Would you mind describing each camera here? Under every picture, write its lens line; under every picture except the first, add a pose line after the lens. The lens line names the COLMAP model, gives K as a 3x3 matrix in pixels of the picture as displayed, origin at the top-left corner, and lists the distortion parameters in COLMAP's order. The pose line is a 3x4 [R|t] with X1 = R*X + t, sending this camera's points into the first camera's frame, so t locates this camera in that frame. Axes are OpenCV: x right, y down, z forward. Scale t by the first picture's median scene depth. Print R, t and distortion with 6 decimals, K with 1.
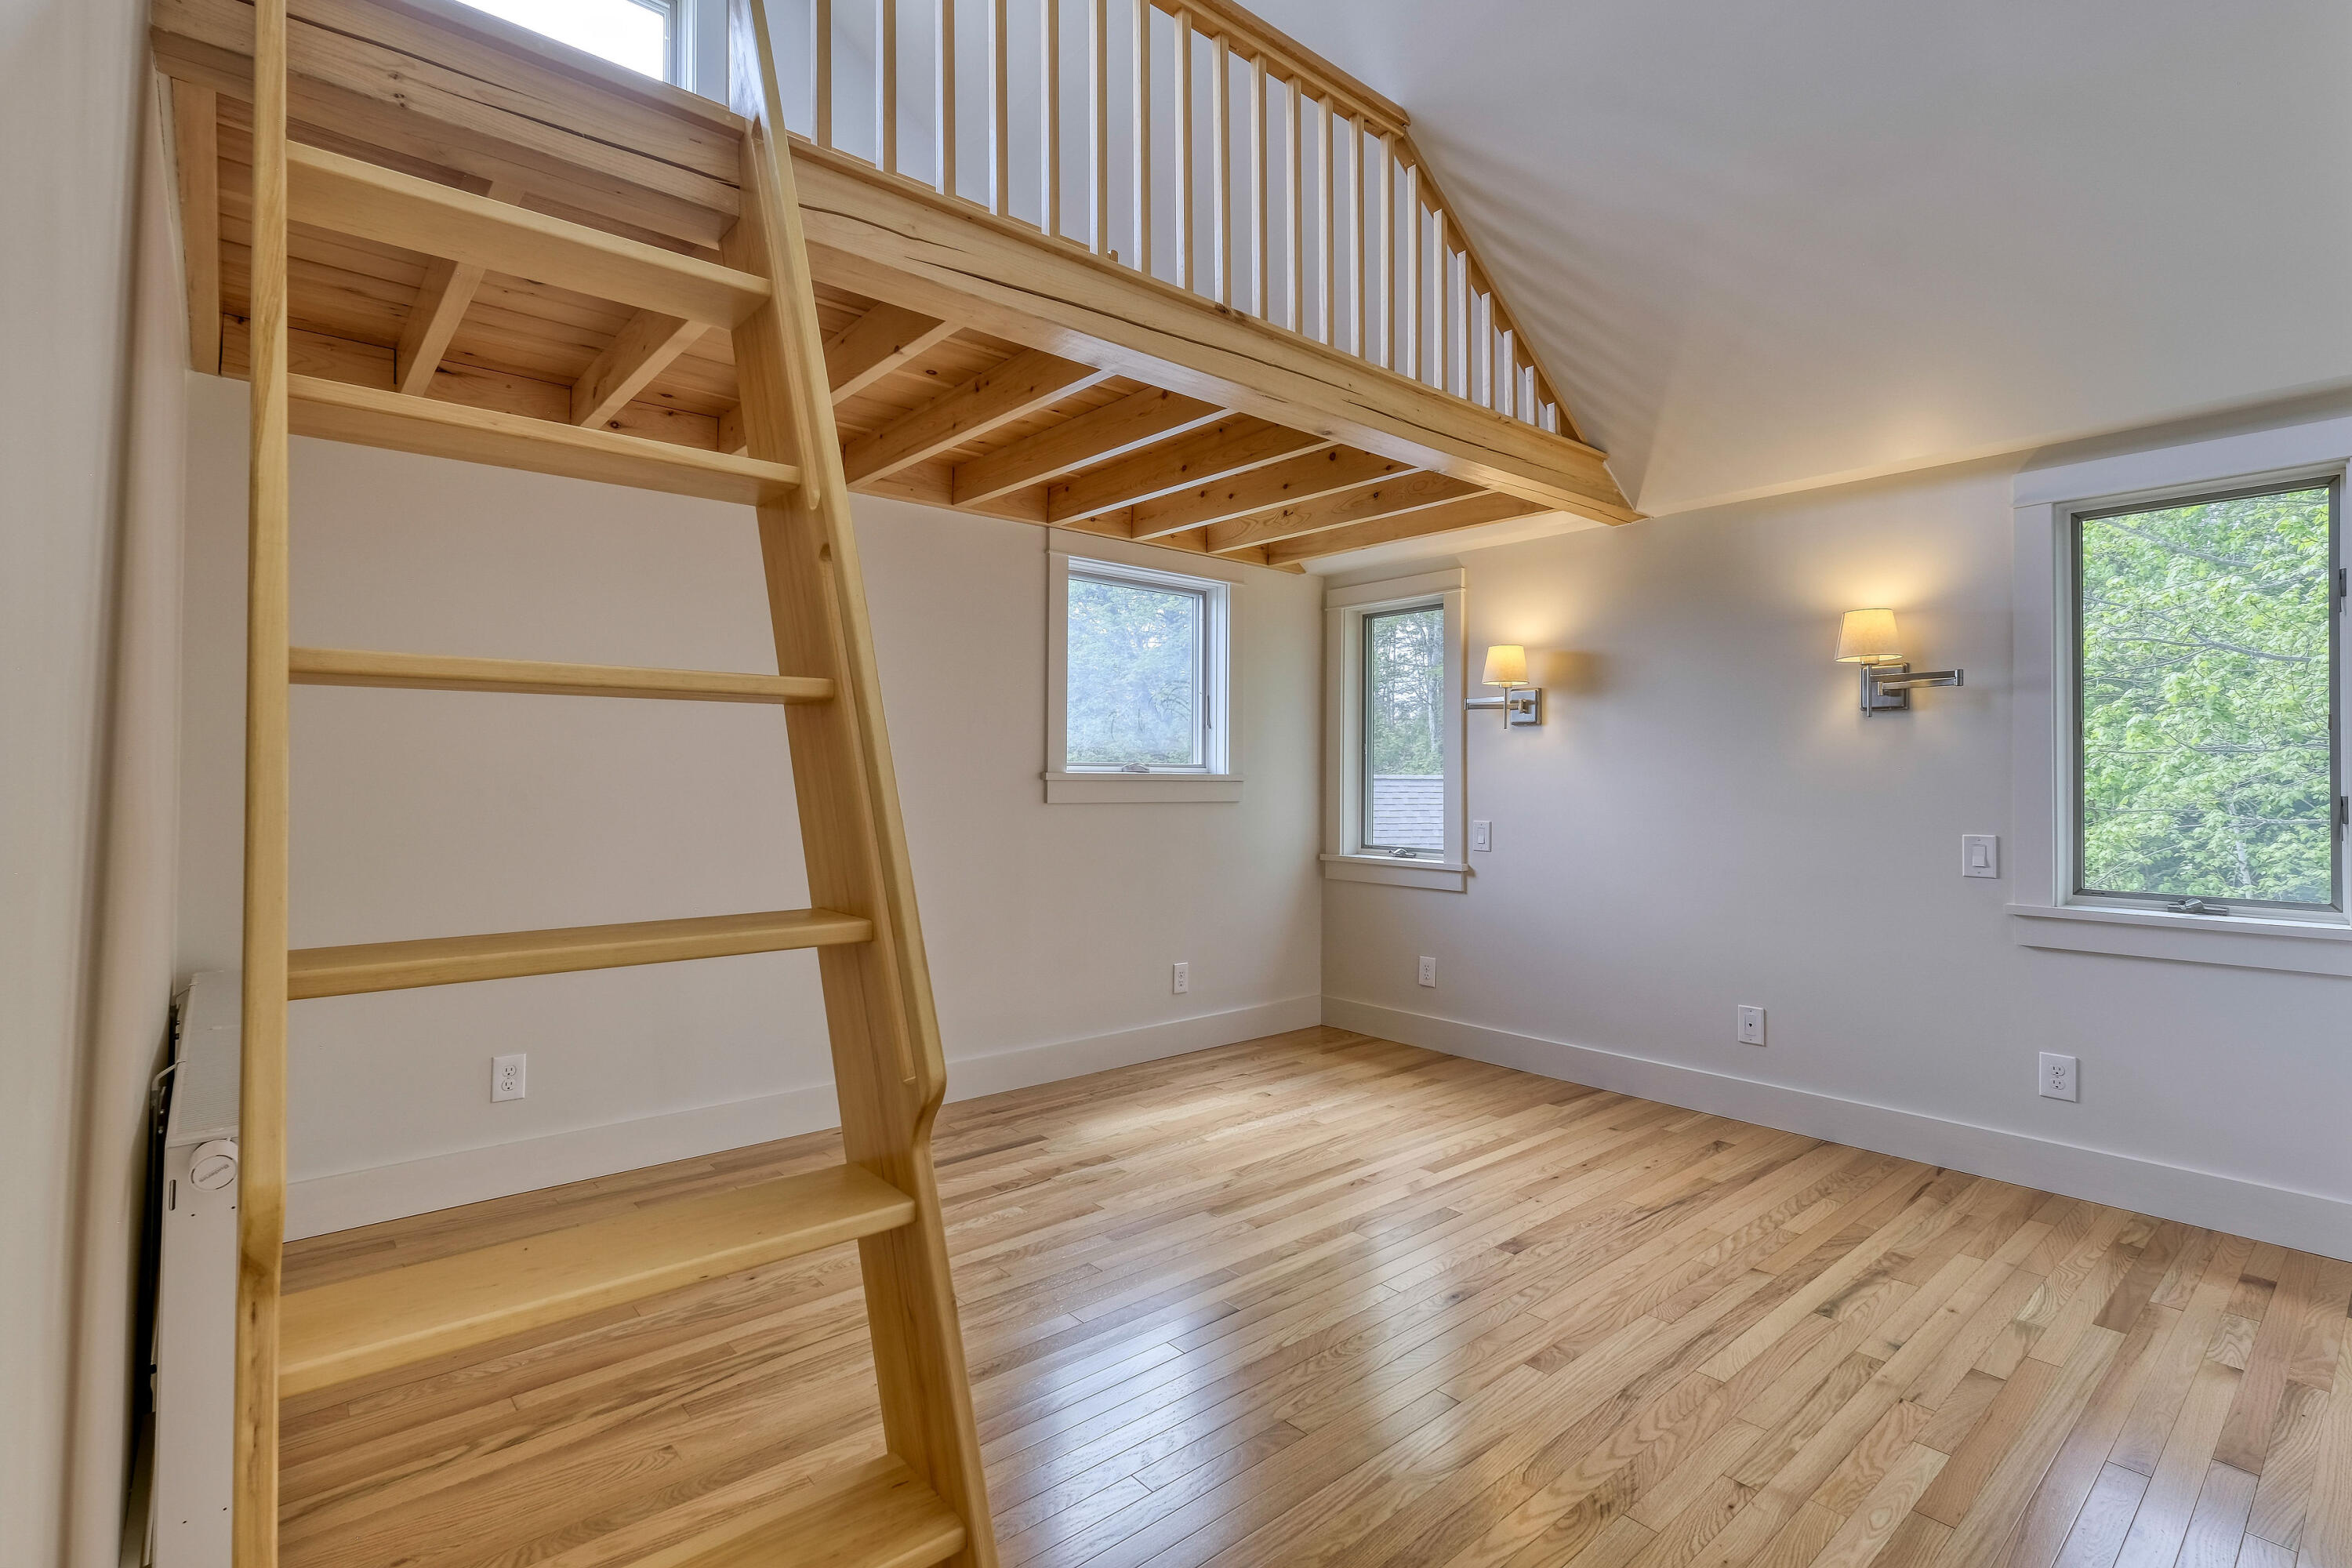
lens RADIAL K [[1124.5, 0, 1170.8], [0, 1124.5, 773.6], [0, 0, 1]] dist [0.002271, 0.000336]
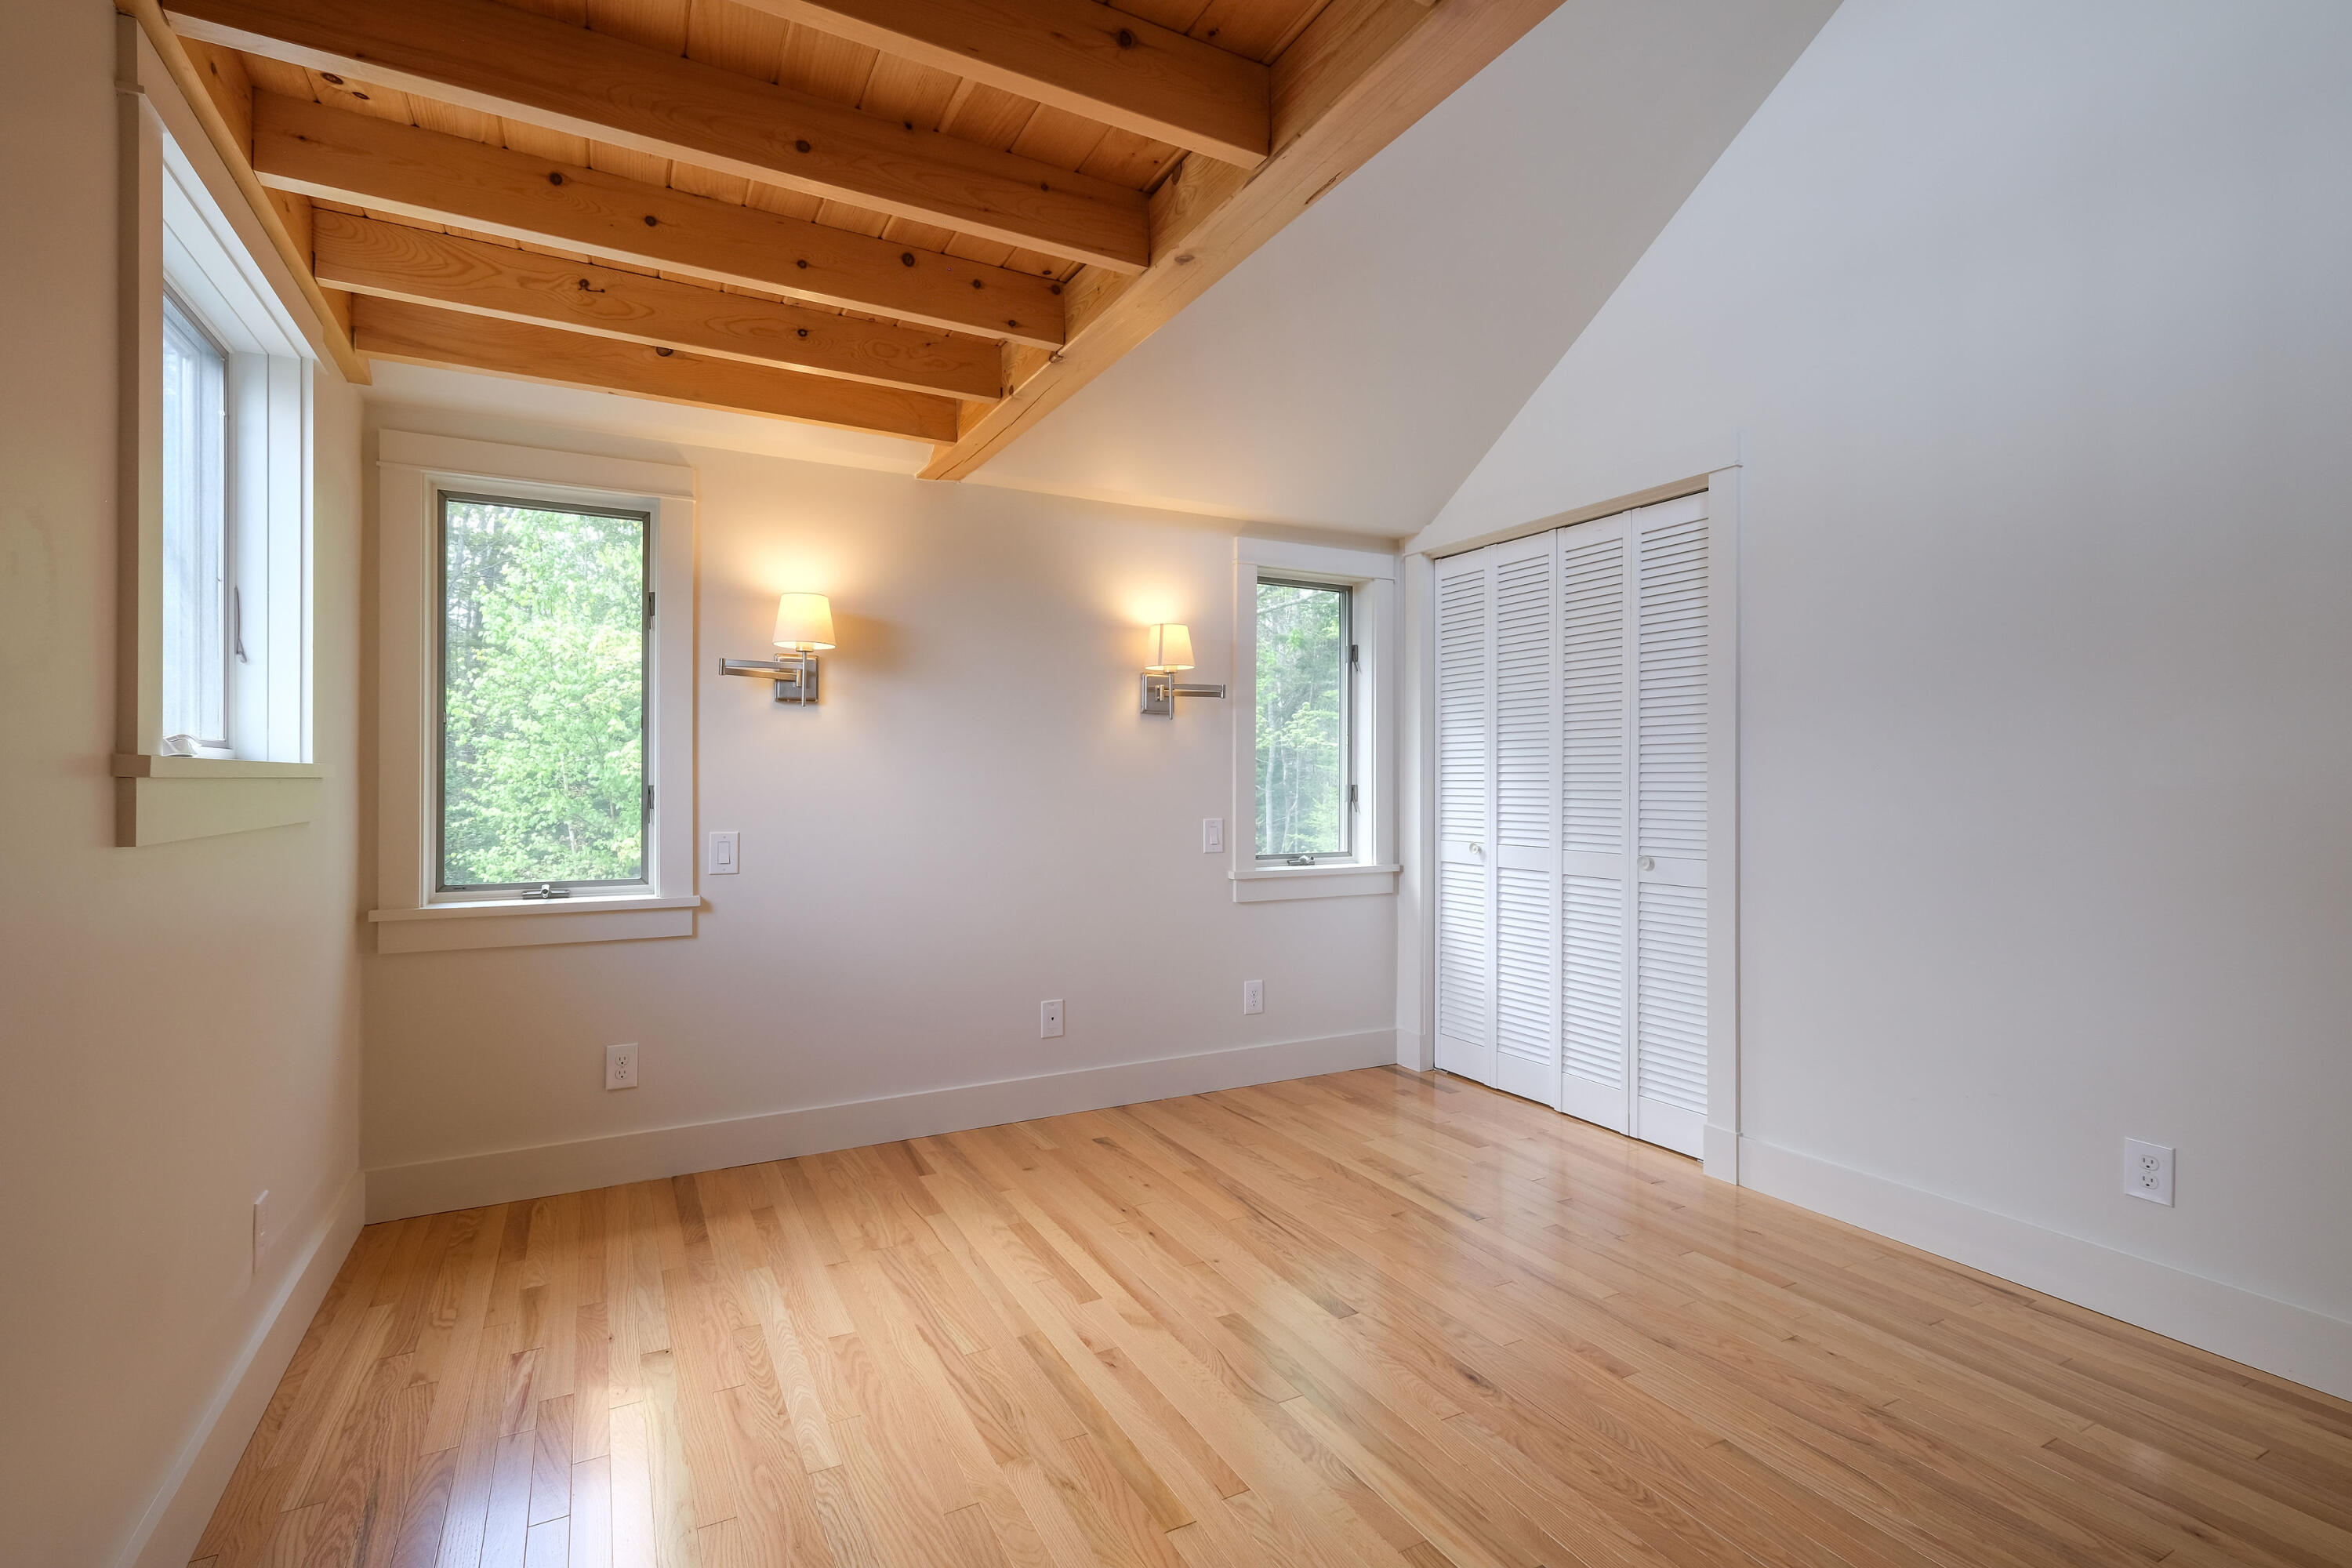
lens RADIAL K [[1060.0, 0, 1176.0], [0, 1060.0, 784.0], [0, 0, 1]] dist [-0.001883, -0.000514]
pose [[0.217190, -0.011083, 0.976066, -0.406818], [-0.006716, 0.999895, 0.012848, 0.000984], [-0.976106, -0.009346, 0.217093, 0.732996]]
